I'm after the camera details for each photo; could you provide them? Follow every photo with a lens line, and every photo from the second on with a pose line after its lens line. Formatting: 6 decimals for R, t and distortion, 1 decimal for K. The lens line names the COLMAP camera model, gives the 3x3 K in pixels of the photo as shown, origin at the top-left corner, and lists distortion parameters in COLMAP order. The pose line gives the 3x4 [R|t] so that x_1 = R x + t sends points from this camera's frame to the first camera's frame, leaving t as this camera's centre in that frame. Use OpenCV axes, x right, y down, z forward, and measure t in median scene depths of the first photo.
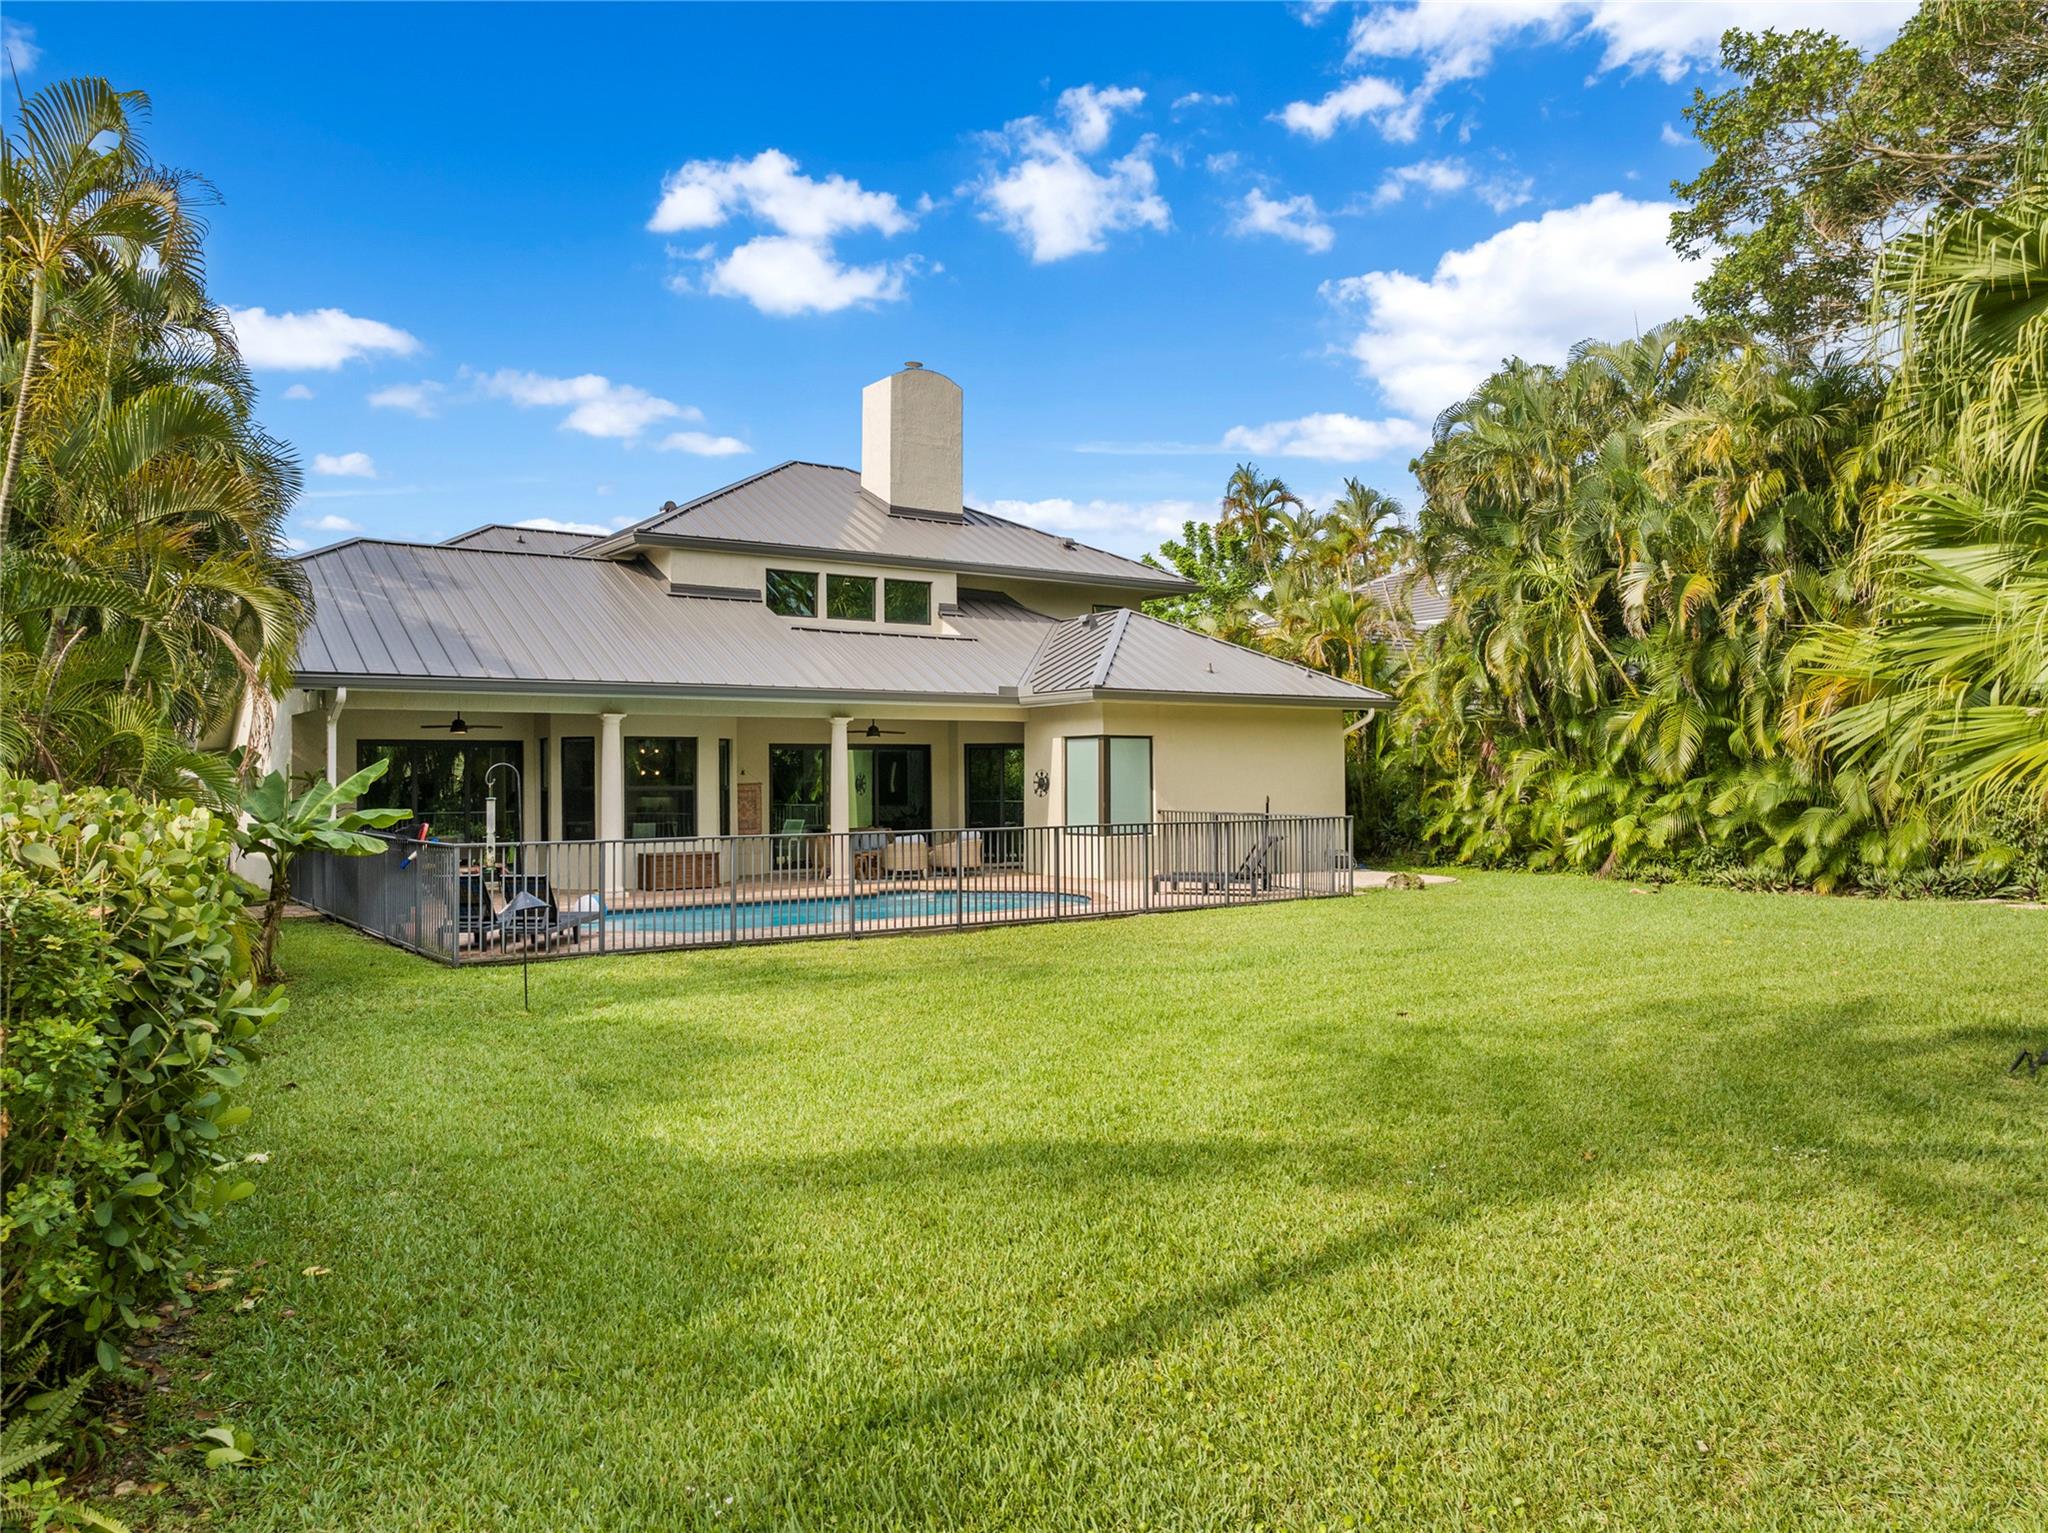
lens RADIAL K [[1451.5, 0, 1033.7], [0, 1451.5, 757.3], [0, 0, 1]] dist [-0.037594, -0.004304]
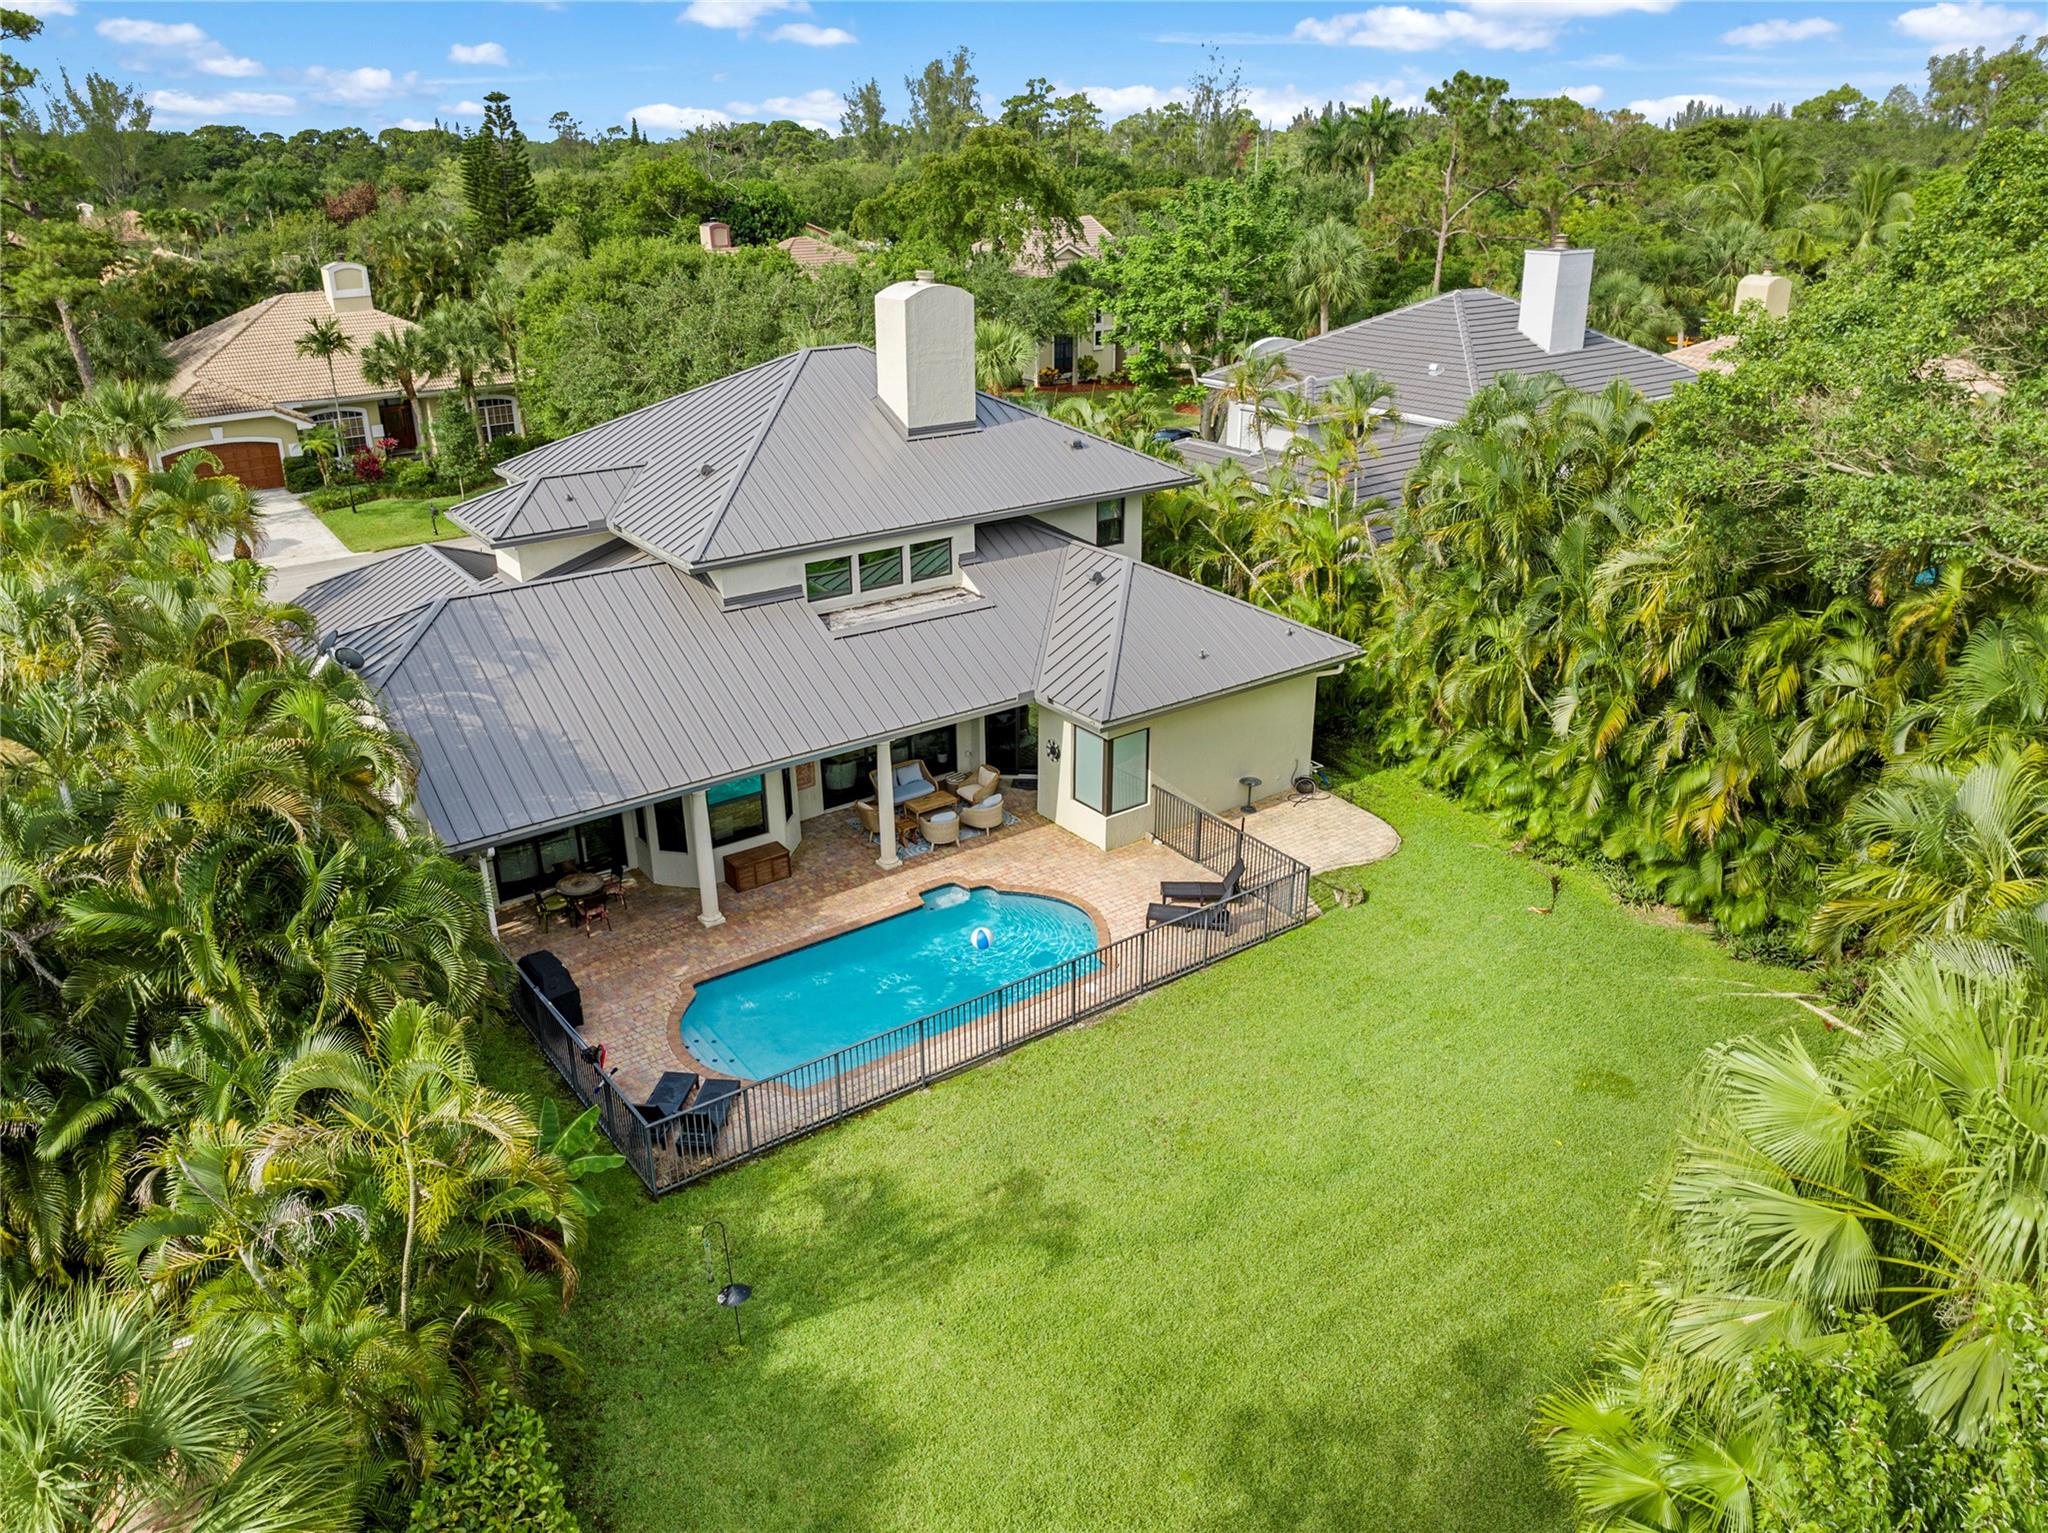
lens RADIAL K [[1451.5, 0, 1033.7], [0, 1451.5, 757.3], [0, 0, 1]] dist [-0.037594, -0.004304]
pose [[0.999943, -0.001014, 0.010631, -0.022480], [-0.003344, 0.915700, 0.401849, -0.441454], [-0.010143, -0.401861, 0.915644, -0.072423]]
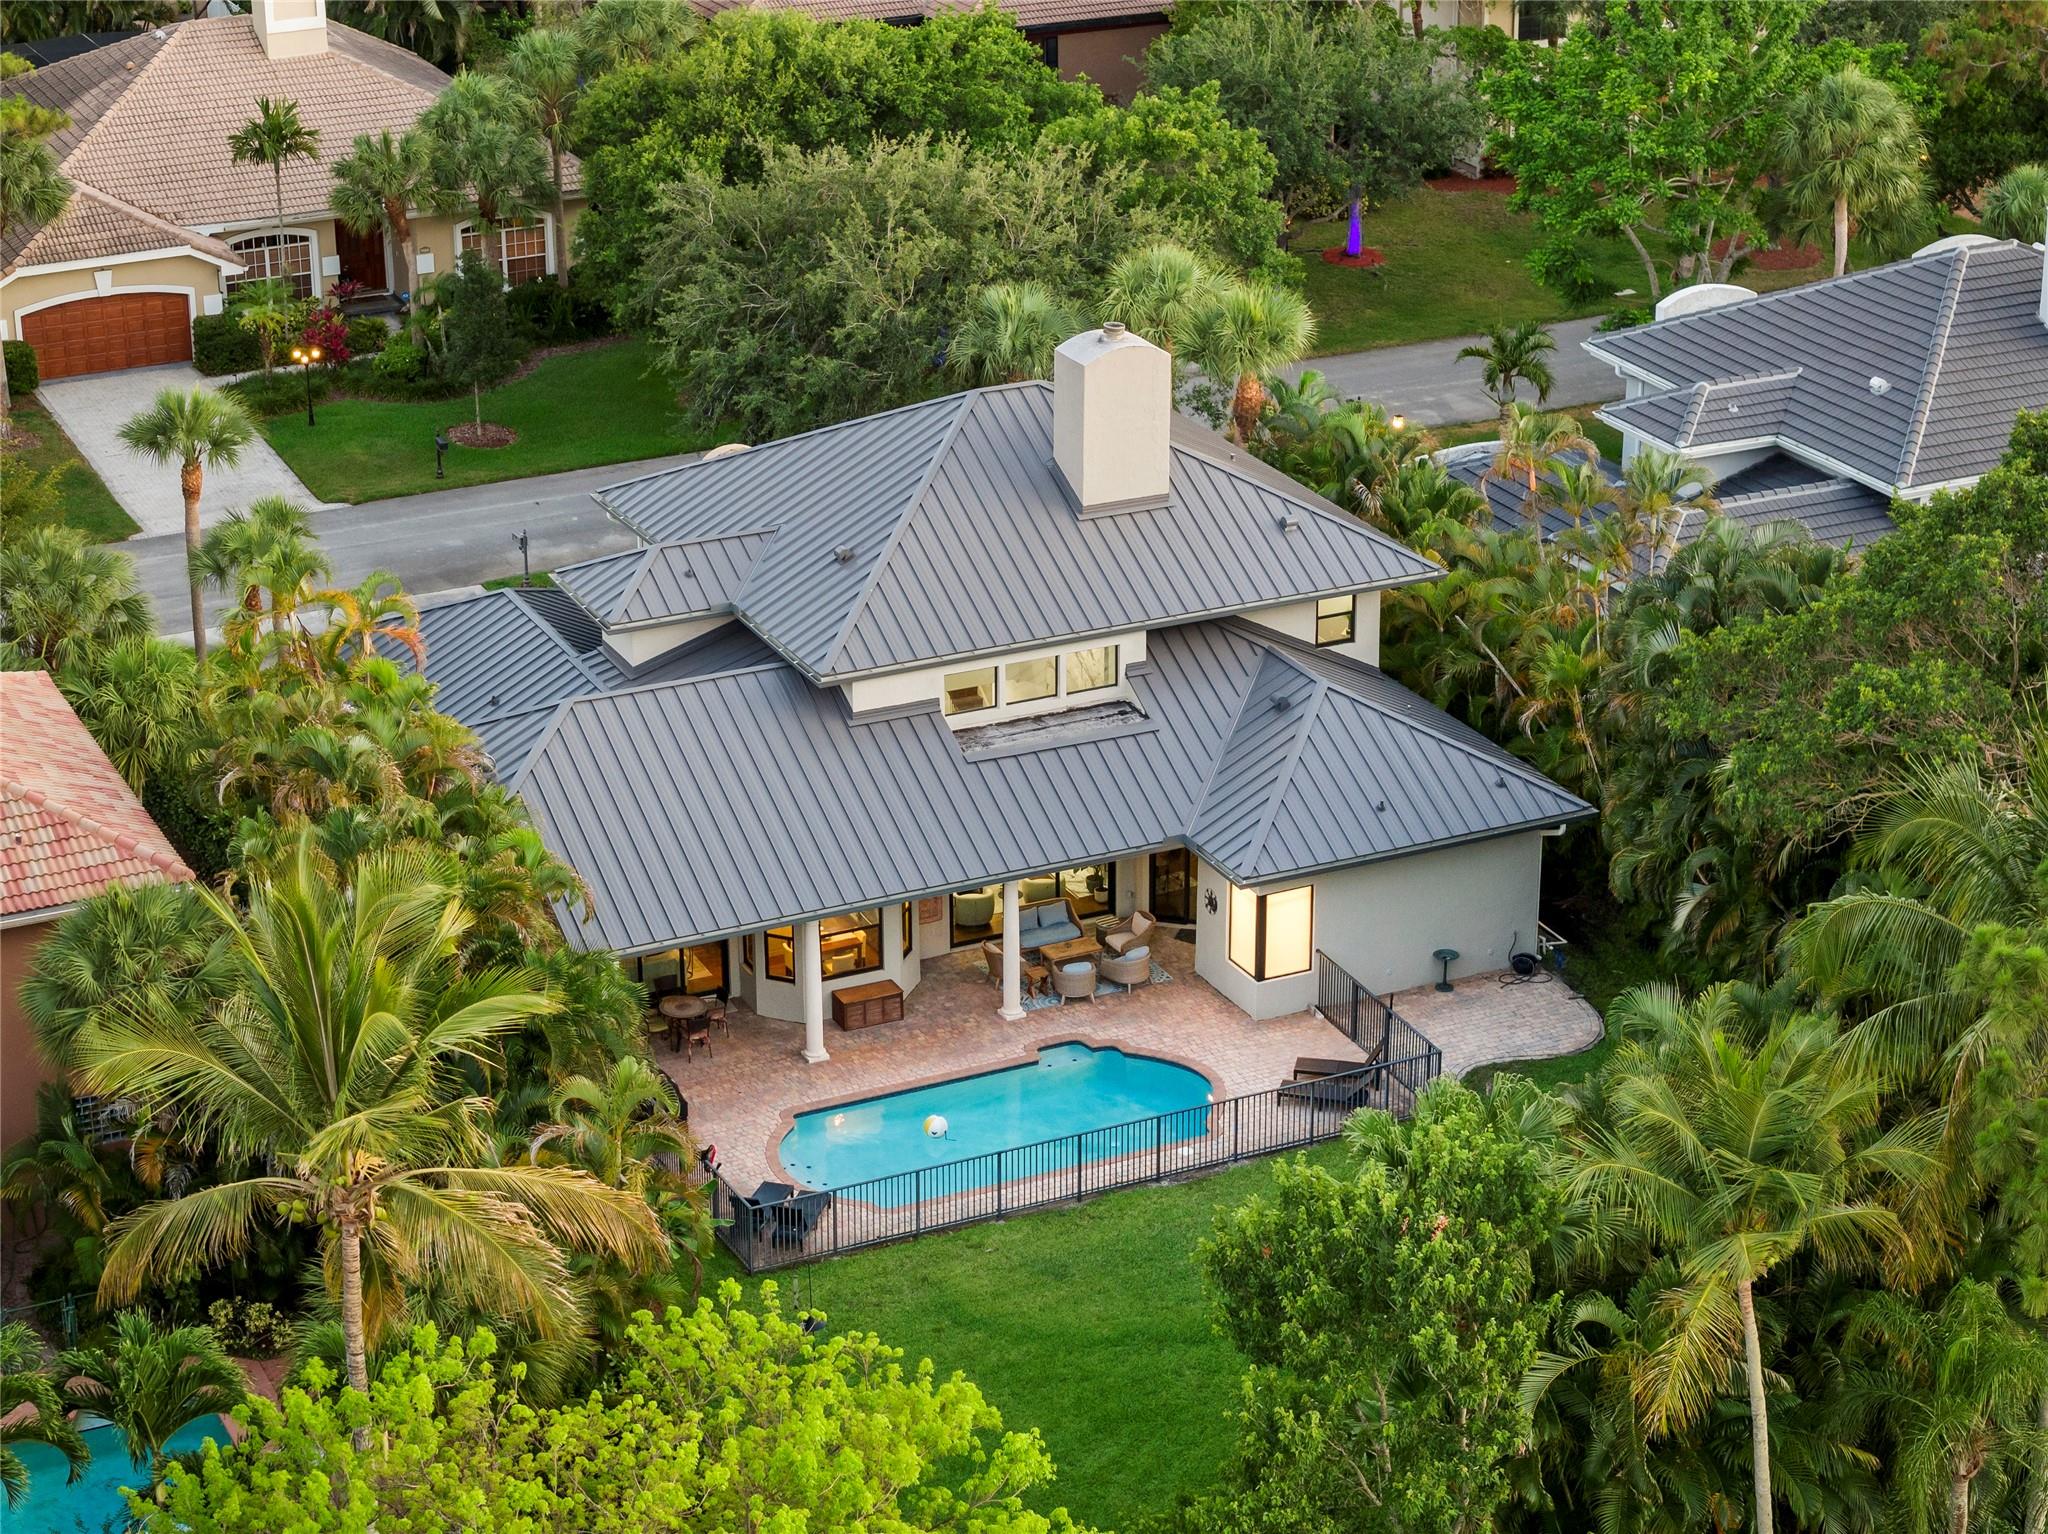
lens RADIAL K [[4128.0, 0, 1024.0], [0, 4128.0, 767.0], [0, 0, 1]] dist [-0.200670, -0.018657]
pose [[0.984496, 0.068988, -0.161268, 0.332298], [0.000083, 0.919224, 0.393734, -1.193476], [0.175404, -0.387643, 0.904967, -1.586250]]
